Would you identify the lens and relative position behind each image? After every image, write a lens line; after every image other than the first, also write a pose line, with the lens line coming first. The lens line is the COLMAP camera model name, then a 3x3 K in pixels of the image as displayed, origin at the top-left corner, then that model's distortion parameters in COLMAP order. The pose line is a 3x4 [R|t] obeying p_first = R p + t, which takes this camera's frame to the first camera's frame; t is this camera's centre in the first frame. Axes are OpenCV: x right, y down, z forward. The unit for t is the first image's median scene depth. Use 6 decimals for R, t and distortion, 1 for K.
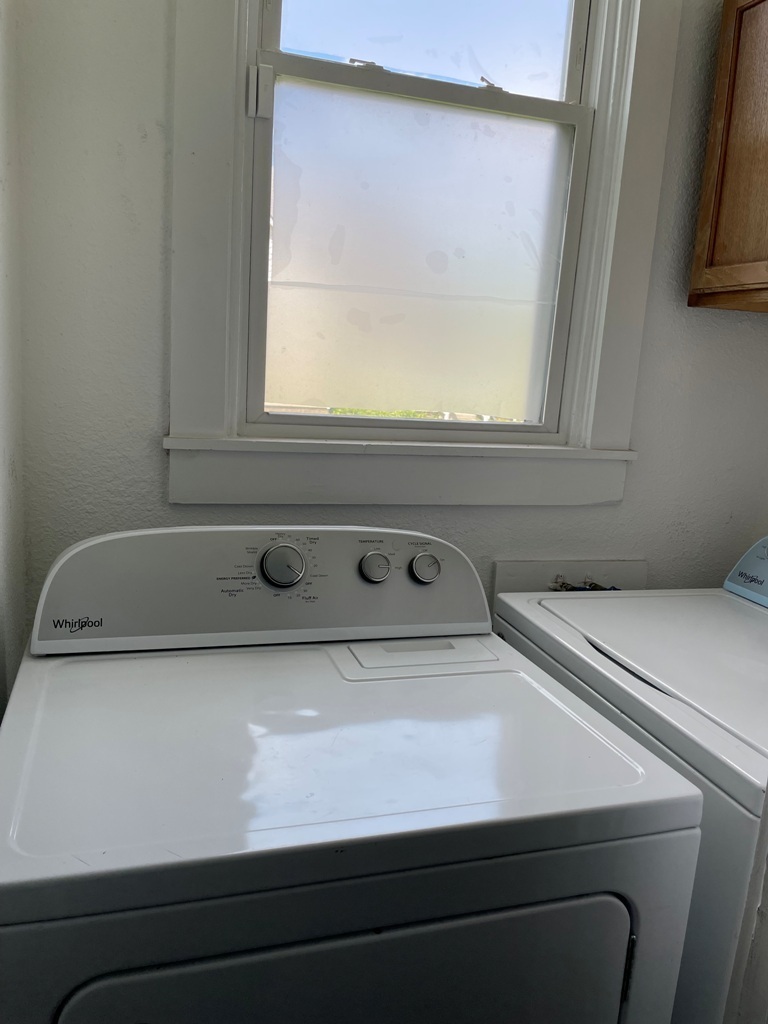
lens RADIAL K [[776.1, 0, 380.4], [0, 776.1, 504.8], [0, 0, 1]] dist [0.053133, -0.063762]
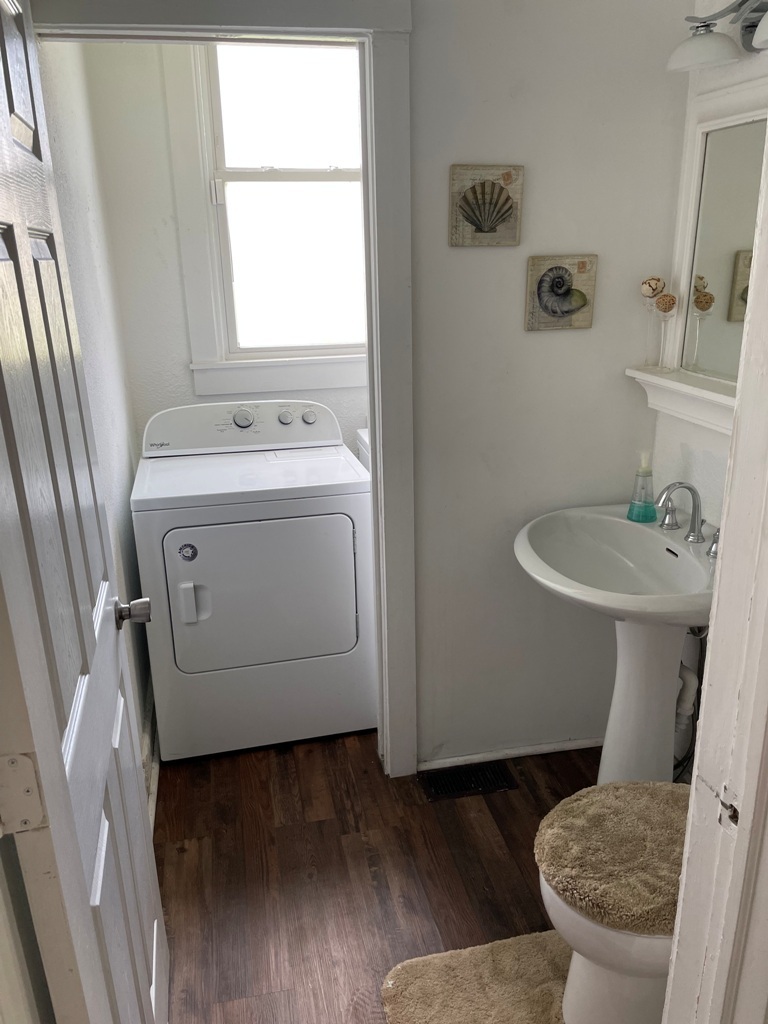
lens RADIAL K [[776.1, 0, 383.1], [0, 776.1, 510.9], [0, 0, 1]] dist [0.053133, -0.063762]
pose [[0.993385, -0.054139, -0.101264, 0.468129], [0.067777, 0.988320, 0.136488, 0.058535], [0.092692, -0.142449, 0.985452, -1.178541]]
